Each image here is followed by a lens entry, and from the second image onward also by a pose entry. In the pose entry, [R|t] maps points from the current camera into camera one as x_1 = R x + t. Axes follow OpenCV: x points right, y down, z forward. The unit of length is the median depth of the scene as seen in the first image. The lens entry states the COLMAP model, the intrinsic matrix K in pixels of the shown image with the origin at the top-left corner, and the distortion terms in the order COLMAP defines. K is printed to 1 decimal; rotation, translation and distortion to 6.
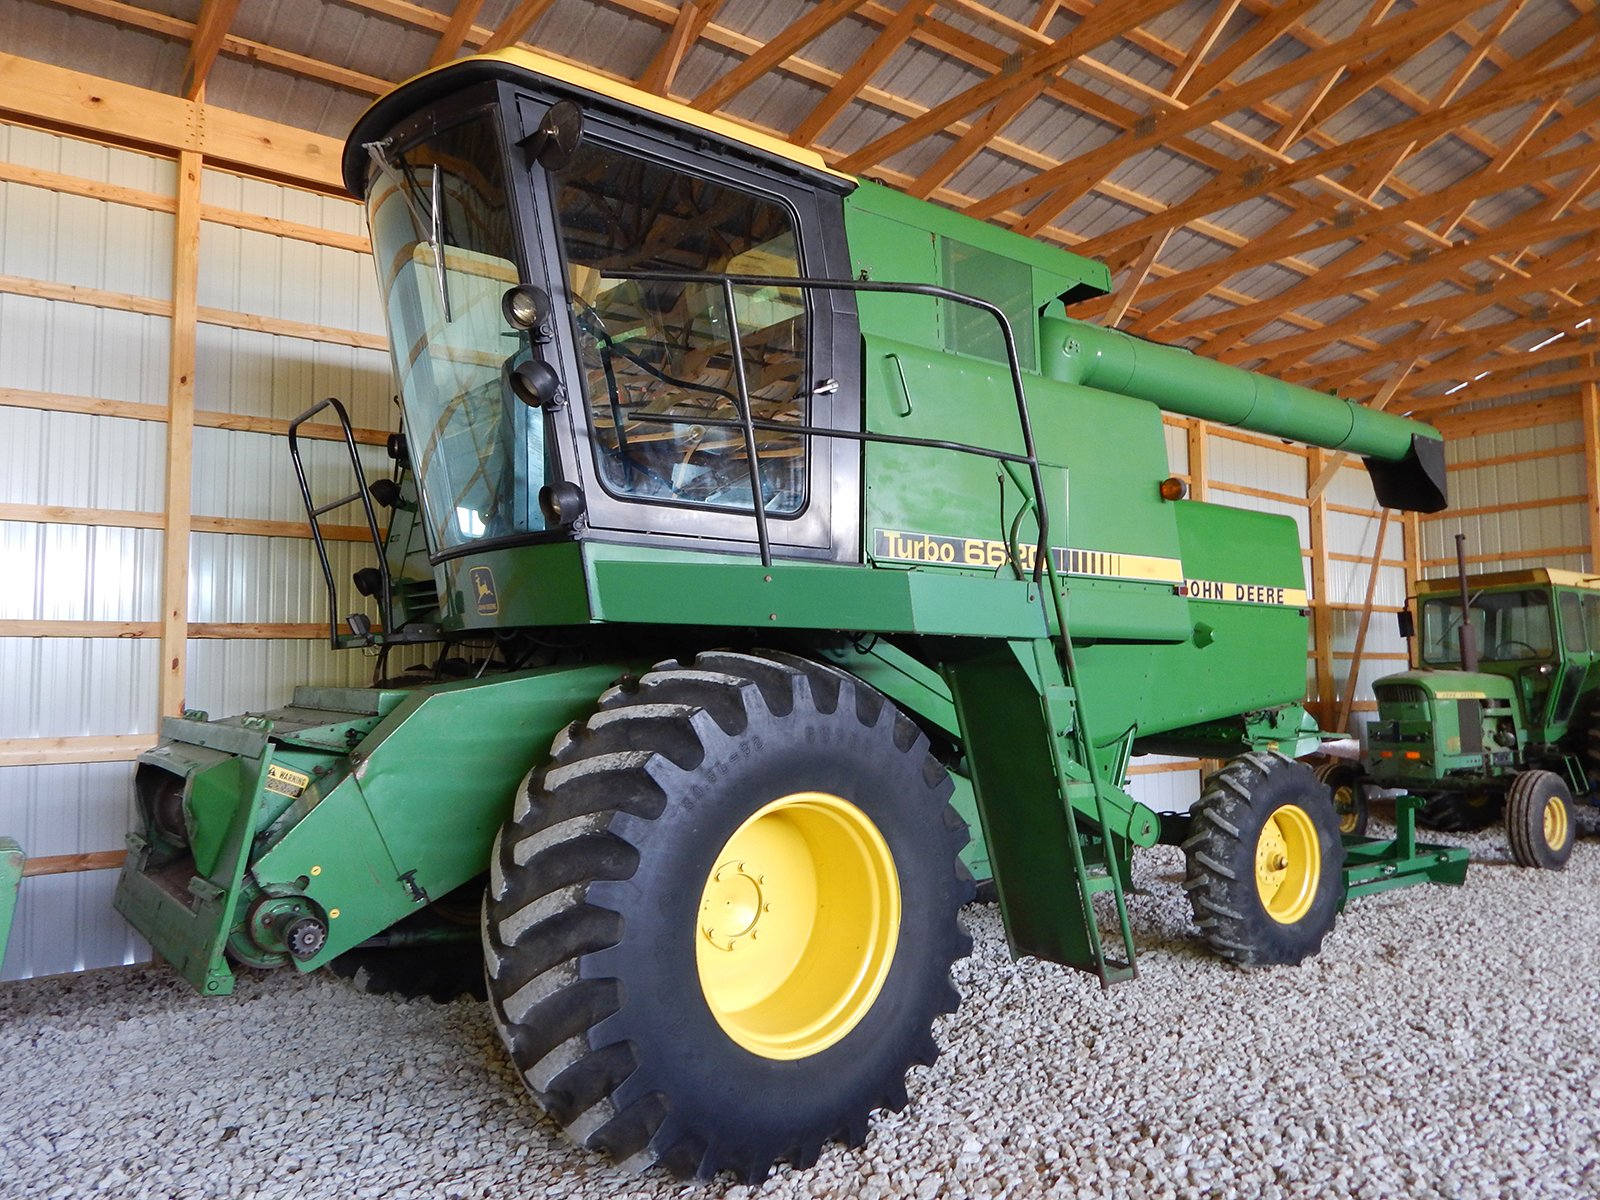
lens RADIAL K [[1175.3, 0, 801.9], [0, 1175.3, 598.9], [0, 0, 1]] dist [-0.004942, -0.004699]
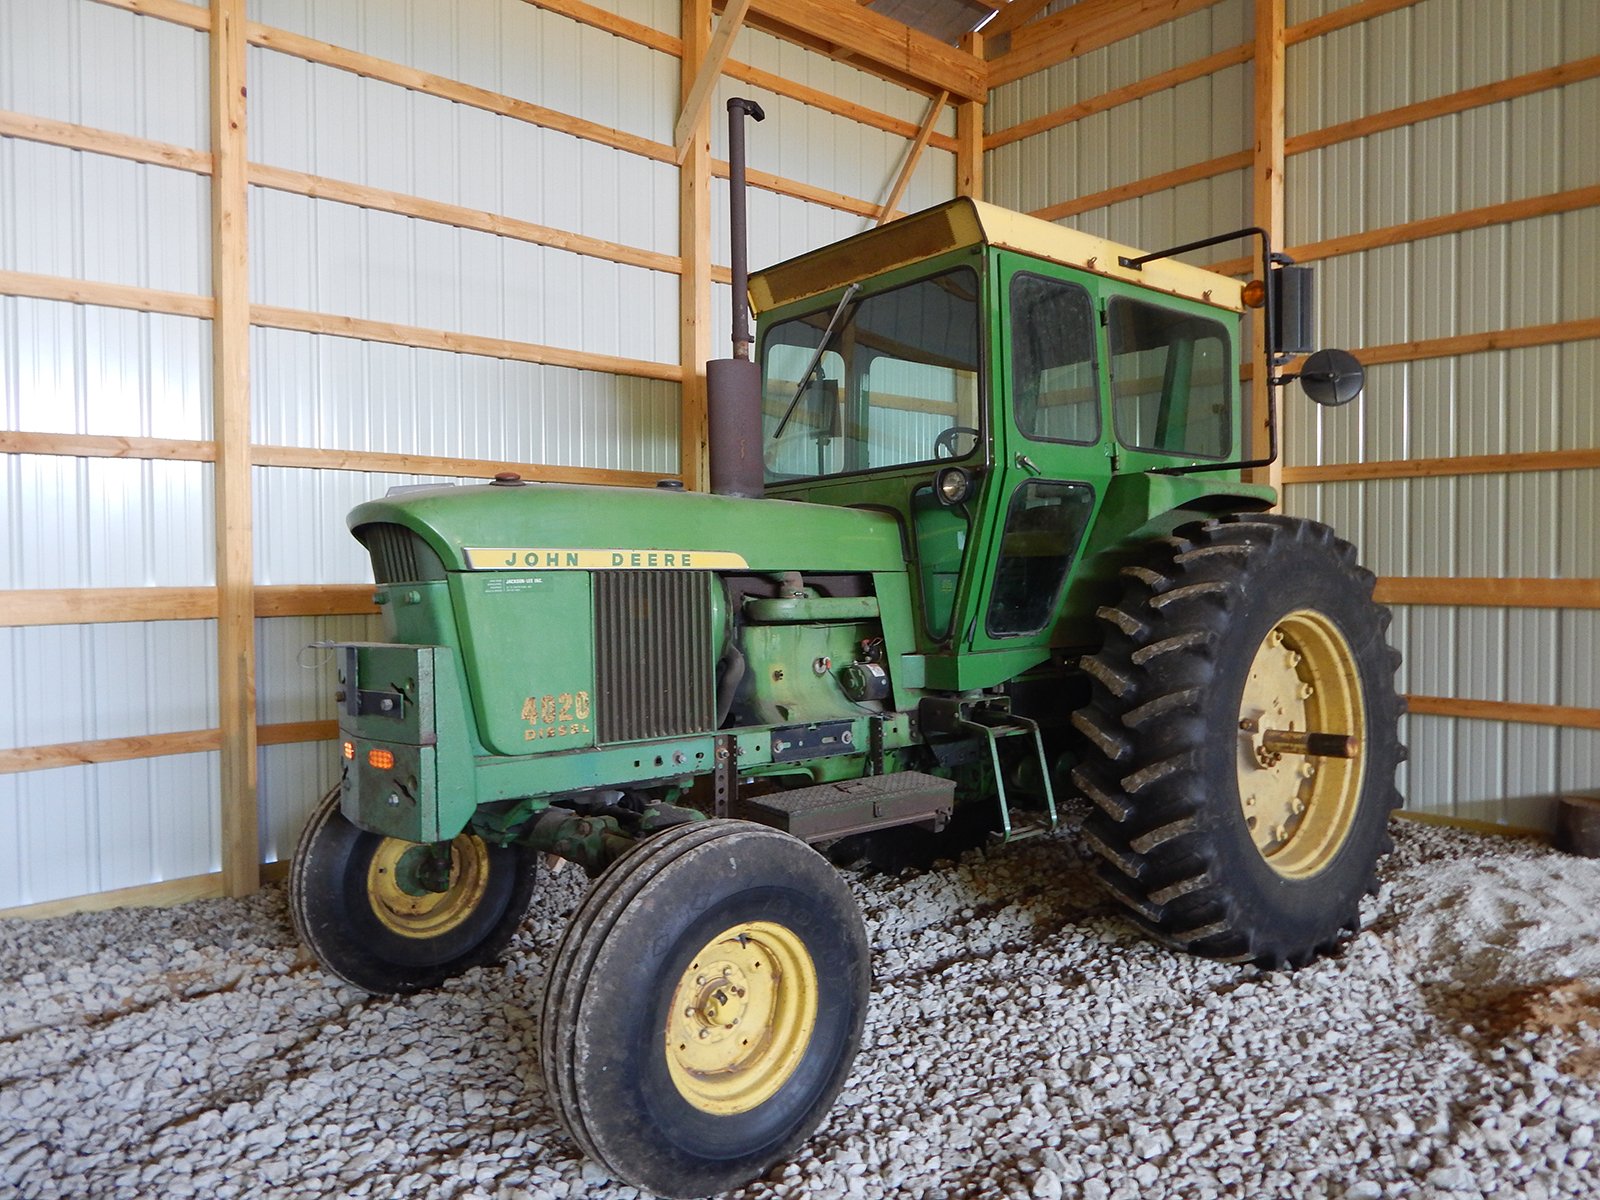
lens RADIAL K [[1175.3, 0, 801.9], [0, 1175.3, 598.9], [0, 0, 1]] dist [-0.004942, -0.004699]
pose [[0.997278, 0.003757, 0.073638, 1.049430], [-0.011330, 0.994649, 0.102693, 0.106778], [-0.072858, -0.103248, 0.991984, 1.209659]]
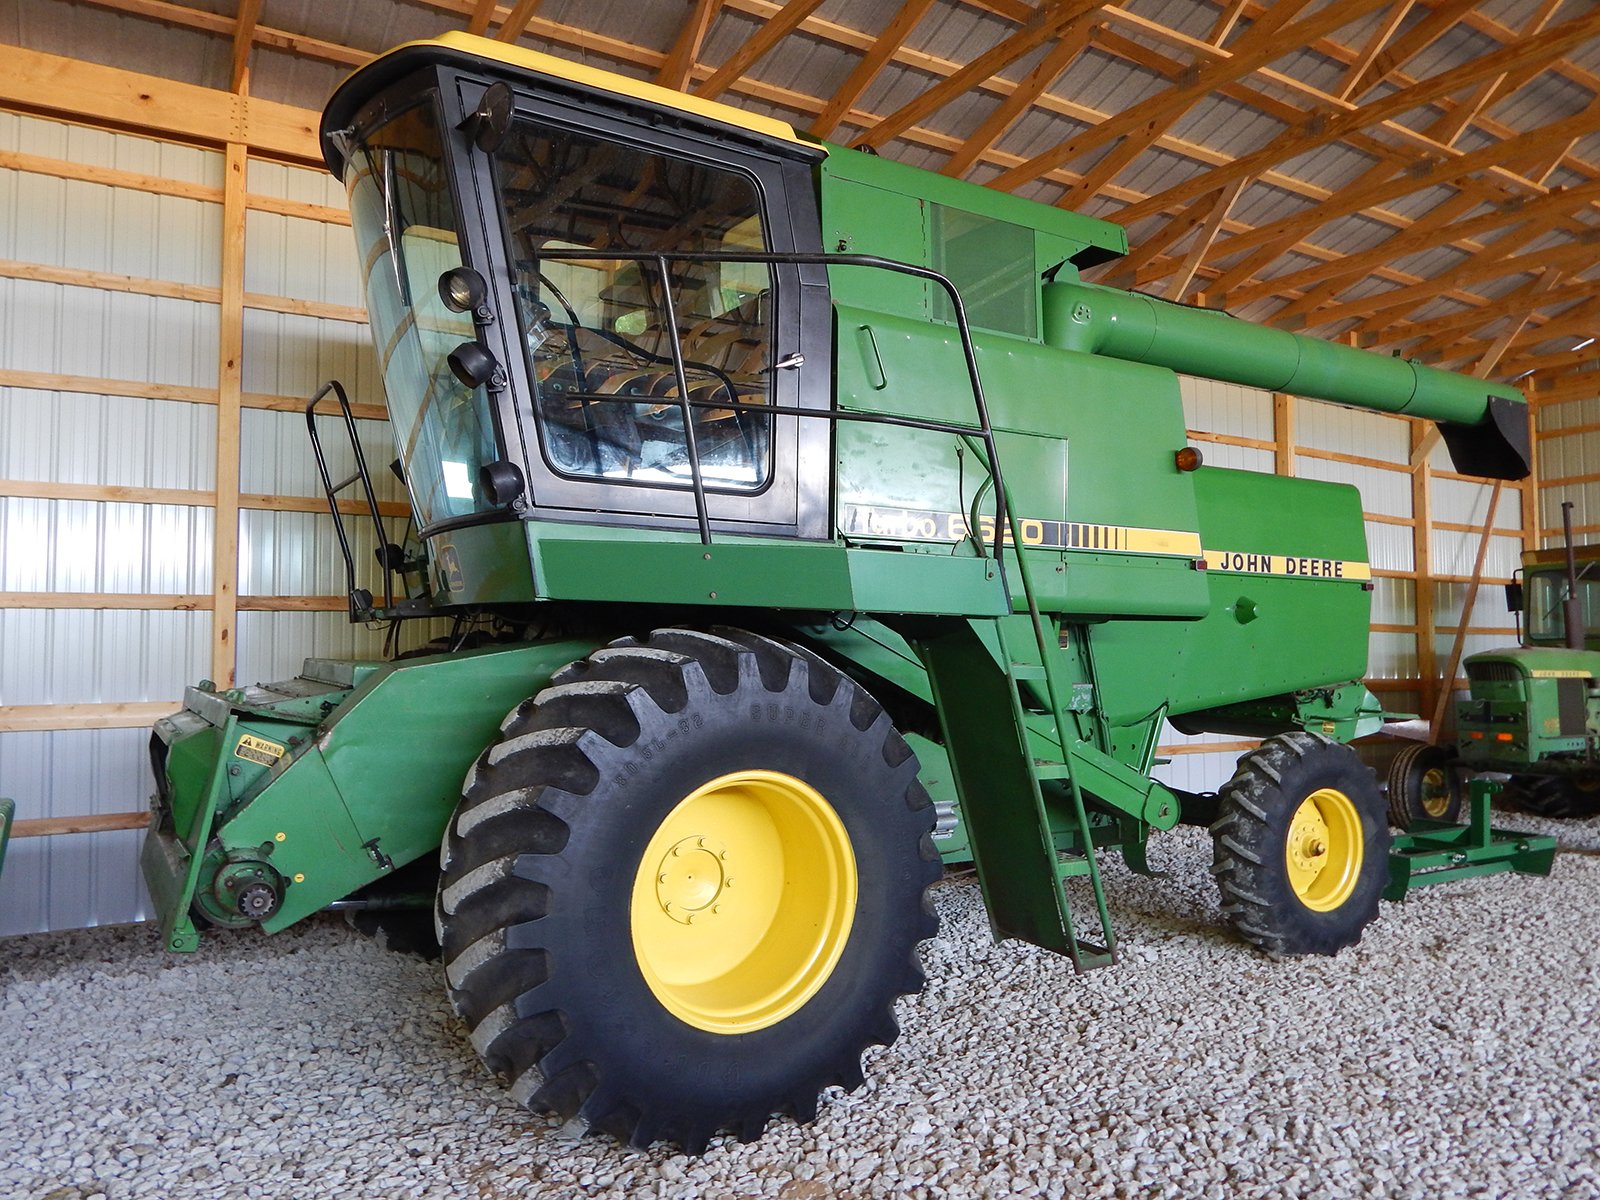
lens RADIAL K [[1173.7, 0, 800.0], [0, 1173.7, 600.0], [0, 0, 1]] dist [-0.005778, -0.005628]
pose [[0.994365, 0.002507, -0.105983, 0.097025], [0.000376, 0.999631, 0.027170, -0.004683], [0.106012, -0.027057, 0.993997, 0.010237]]
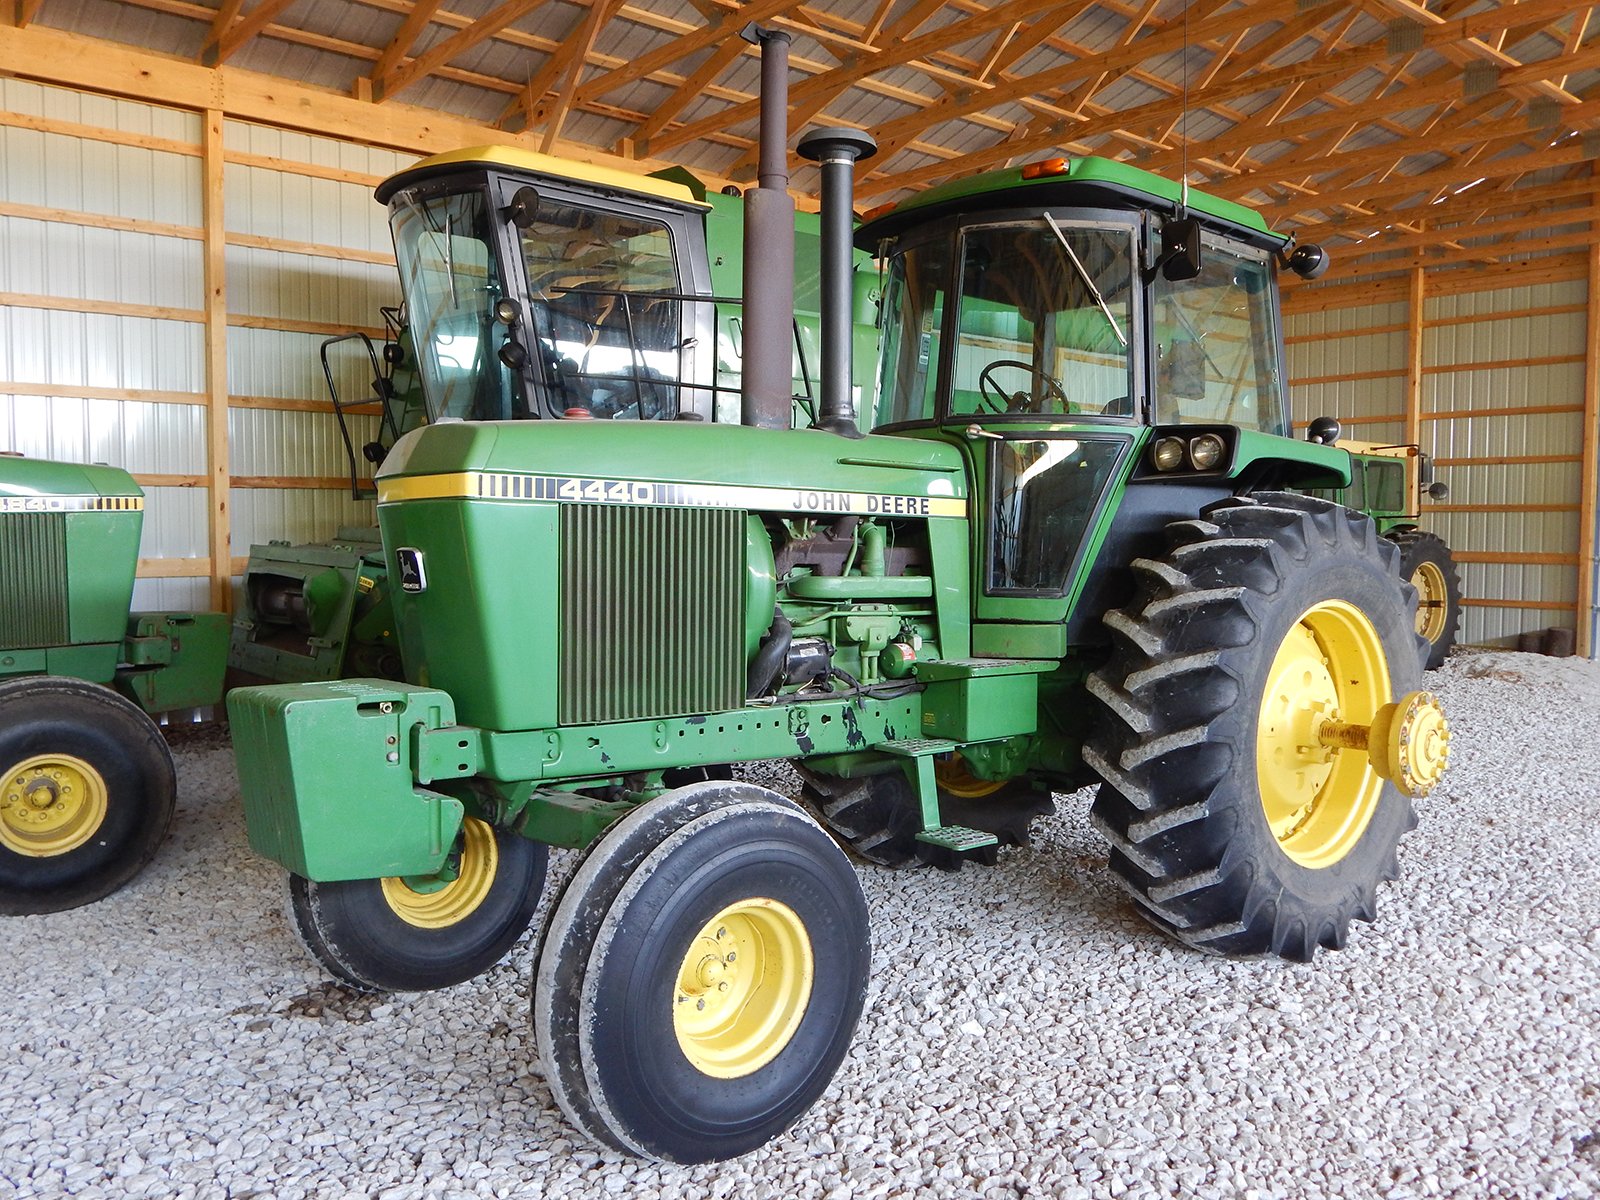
lens RADIAL K [[1322.5, 0, 798.9], [0, 1322.5, 595.4], [0, 0, 1]] dist [-0.001002, -0.007785]
pose [[0.998683, 0.012660, 0.049724, 0.061004], [-0.018827, 0.991903, 0.125594, -0.050933], [-0.047731, -0.126364, 0.990835, -0.595010]]
